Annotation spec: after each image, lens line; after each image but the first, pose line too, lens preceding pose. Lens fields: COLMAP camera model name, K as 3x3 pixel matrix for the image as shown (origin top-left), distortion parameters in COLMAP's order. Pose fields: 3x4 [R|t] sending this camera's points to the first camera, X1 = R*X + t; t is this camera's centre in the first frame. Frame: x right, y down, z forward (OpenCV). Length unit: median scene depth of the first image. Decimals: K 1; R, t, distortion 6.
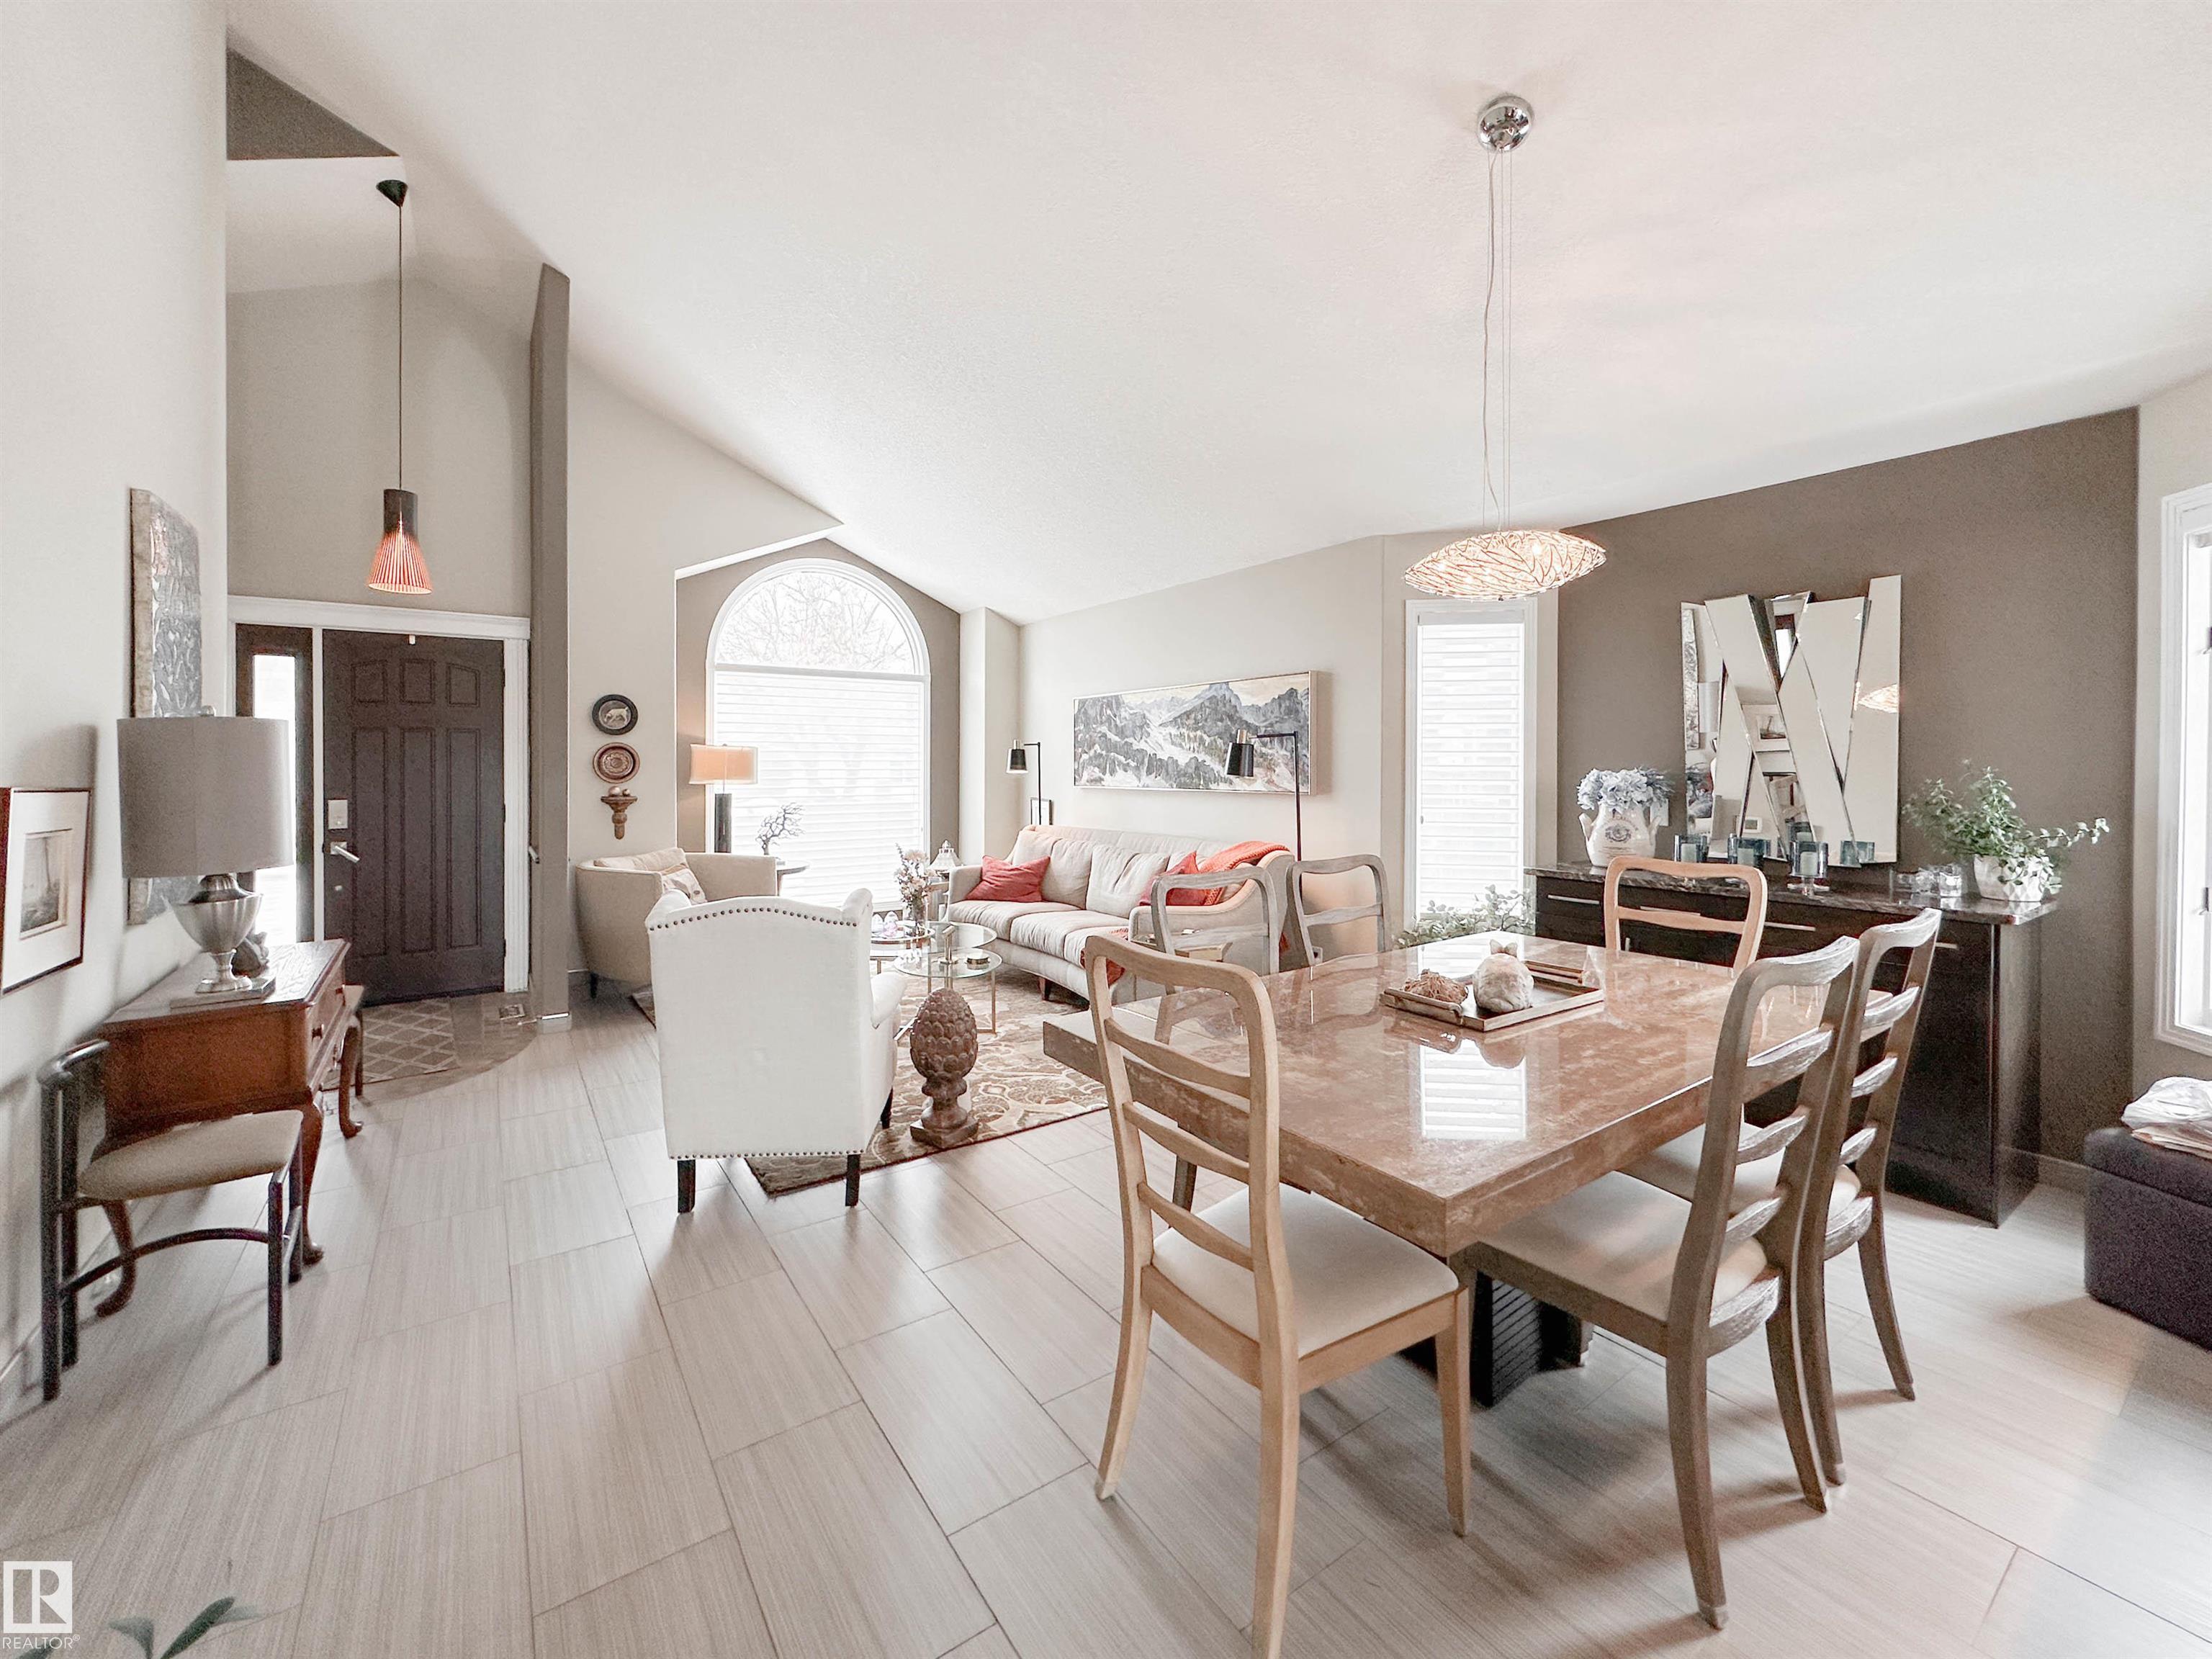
lens RADIAL K [[903.0, 0, 1087.2], [0, 903.0, 772.0], [0, 0, 1]] dist [-0.000355, -0.000248]
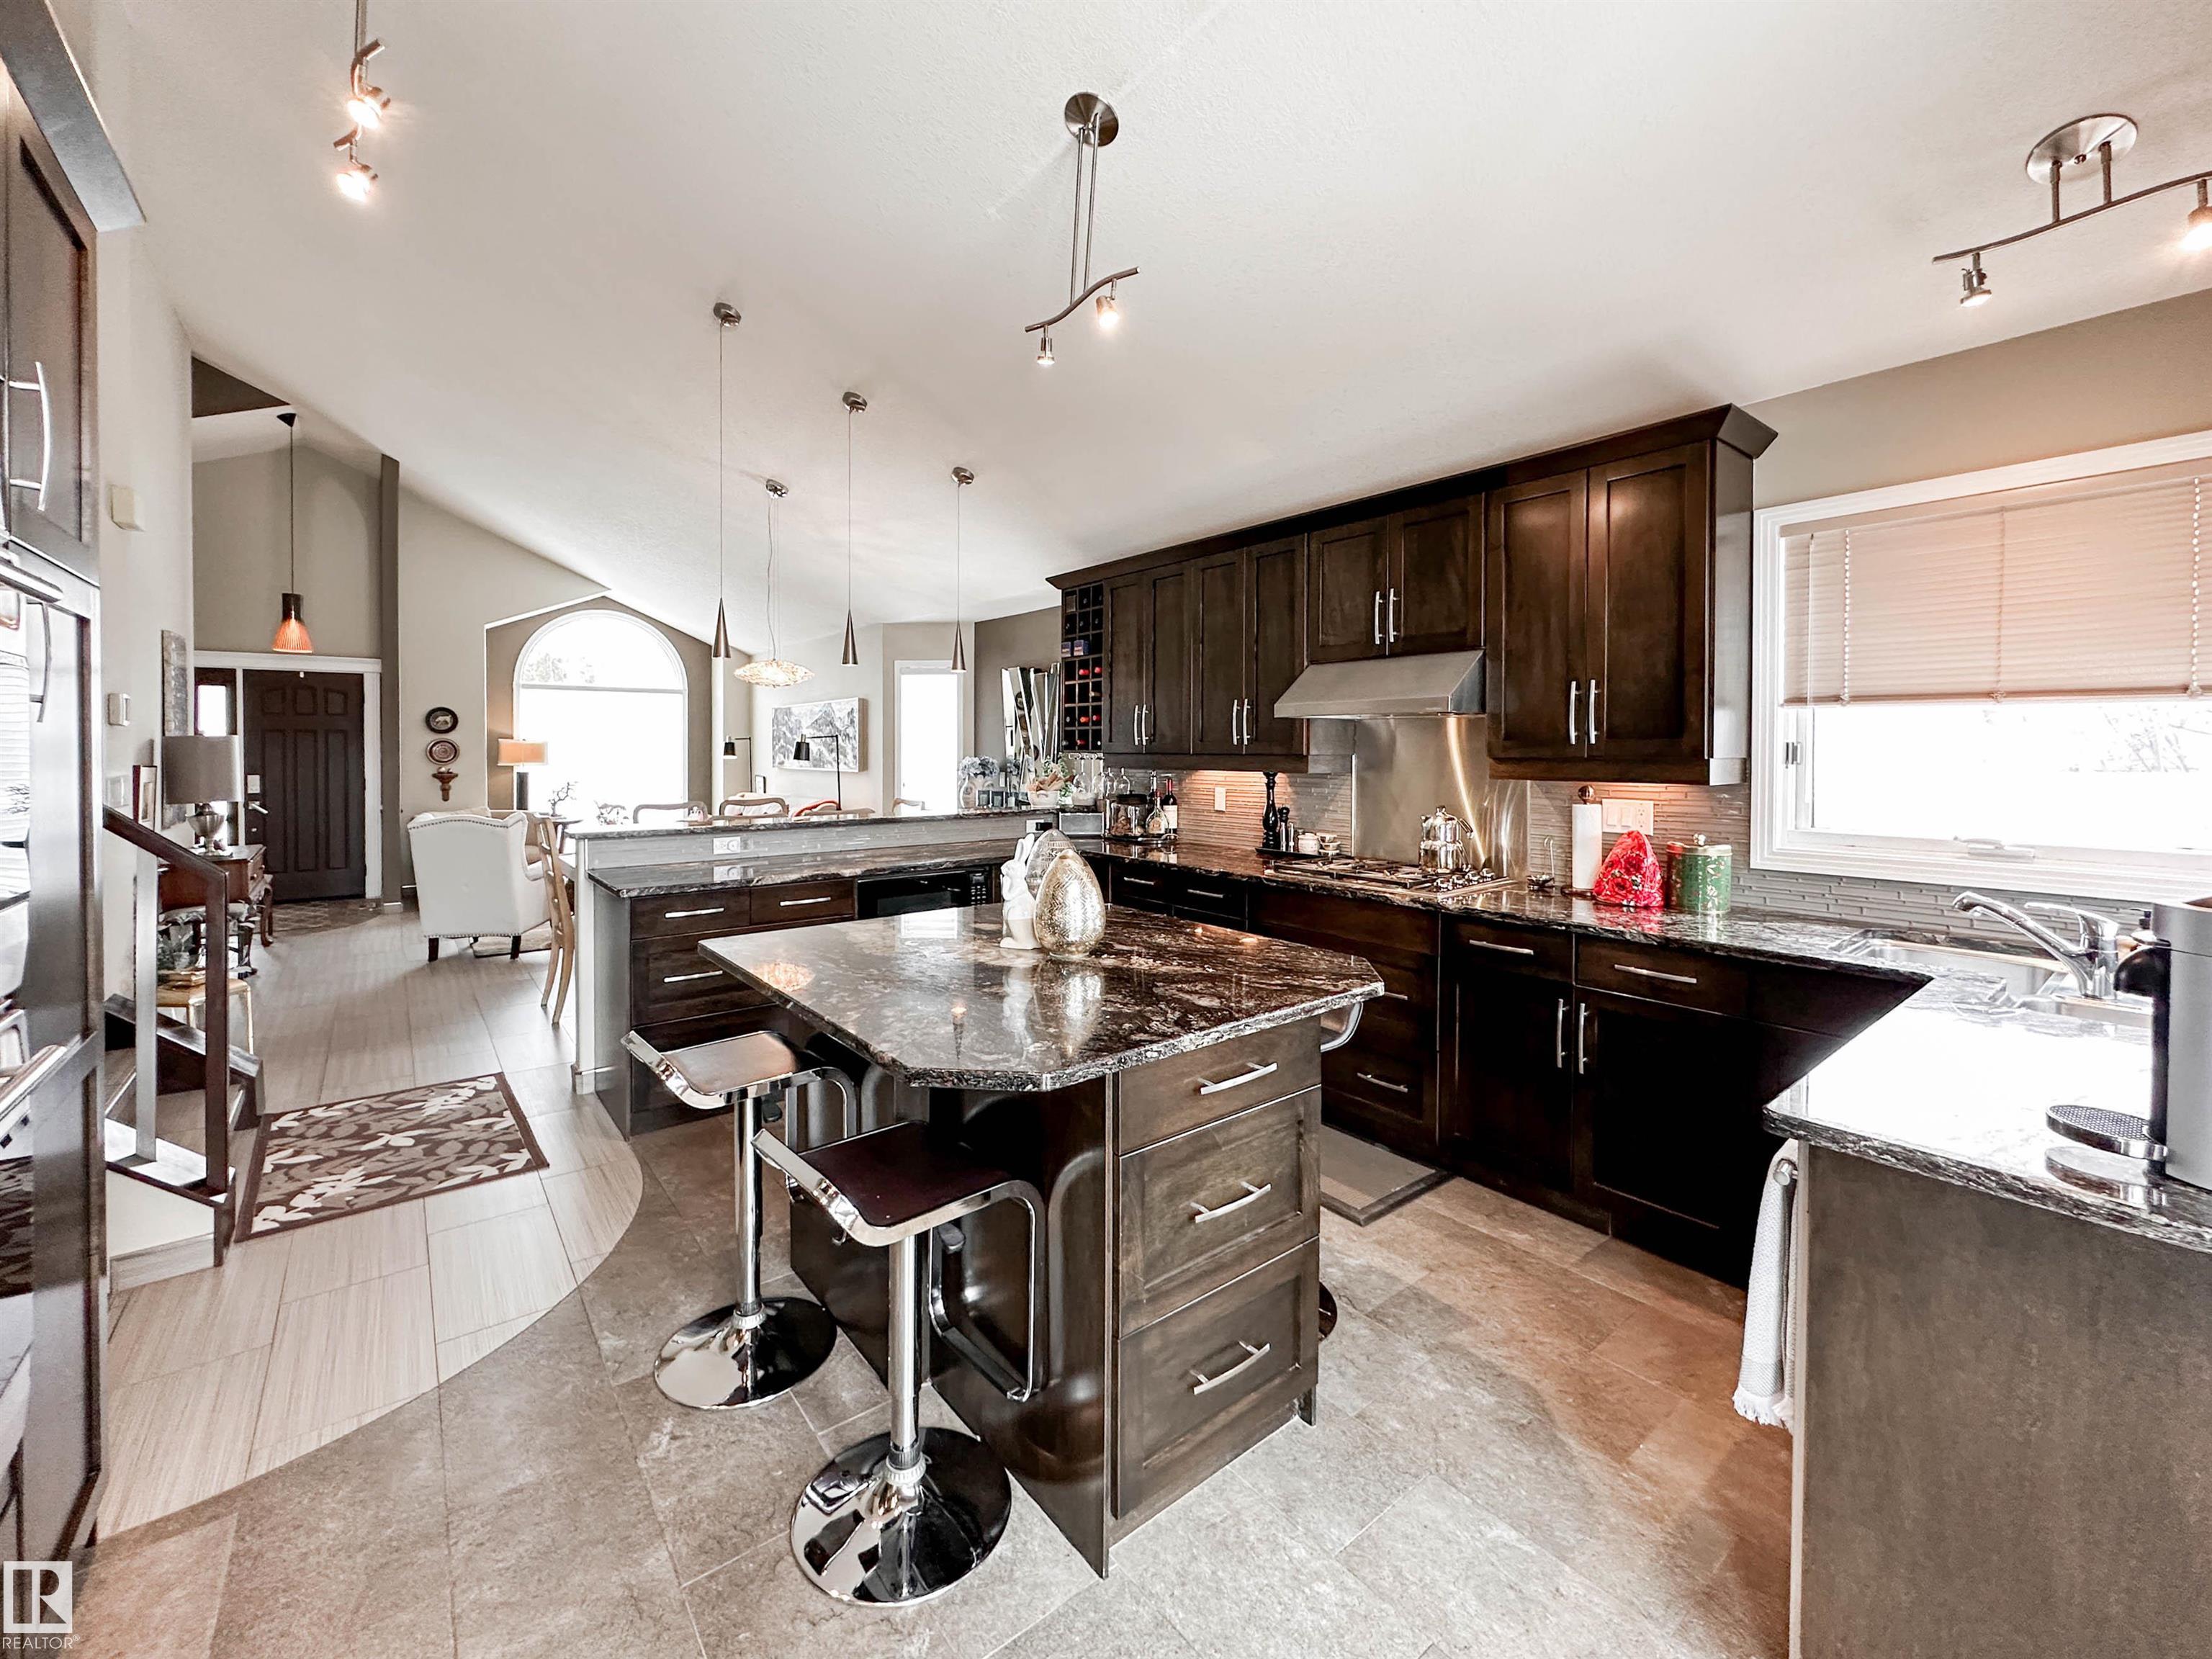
lens RADIAL K [[906.5, 0, 1096.6], [0, 906.5, 765.3], [0, 0, 1]] dist [-0.009514, -0.000105]
pose [[0.997177, -0.001063, 0.075076, 0.495818], [0.000275, 0.999945, 0.010507, -0.003305], [-0.075083, -0.010457, 0.997122, -0.642886]]
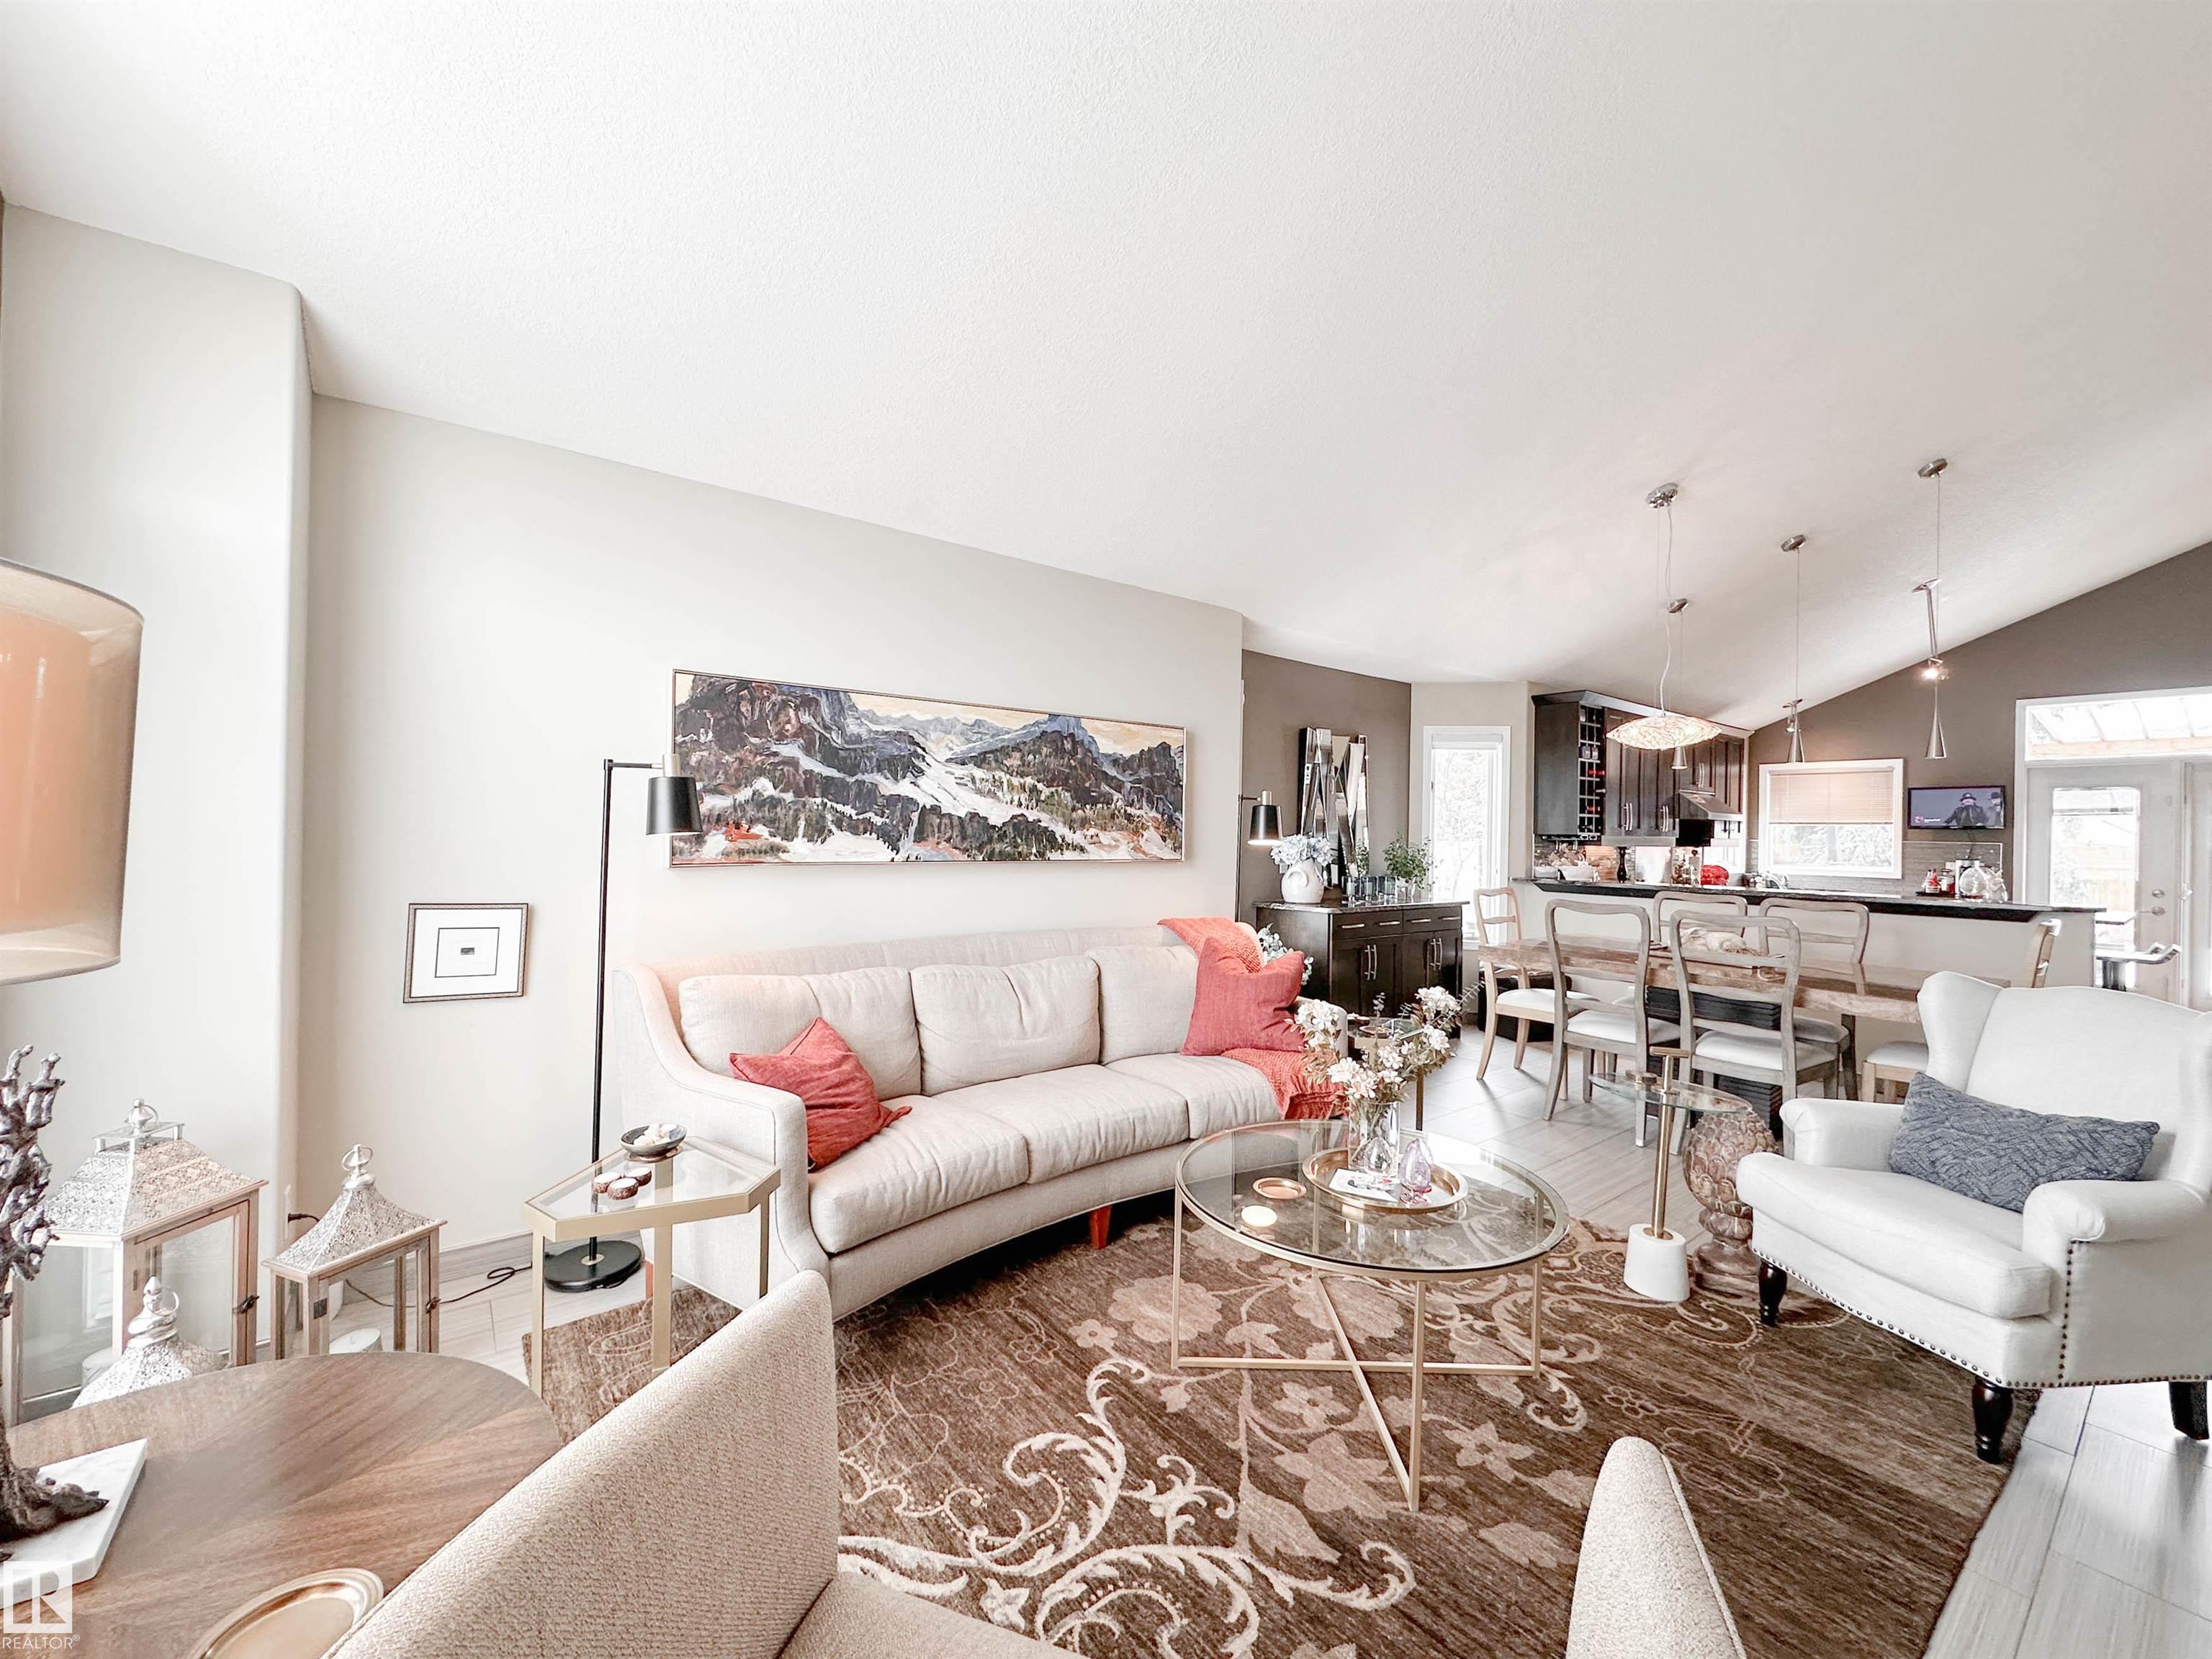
lens RADIAL K [[891.9, 0, 1102.4], [0, 891.9, 829.6], [0, 0, 1]] dist [-0.002681, 0.000321]
pose [[-0.066319, 0.001432, 0.997797, -0.569450], [-0.010202, 0.999946, -0.002113, -0.003917], [-0.997746, -0.010320, -0.066301, 0.992076]]
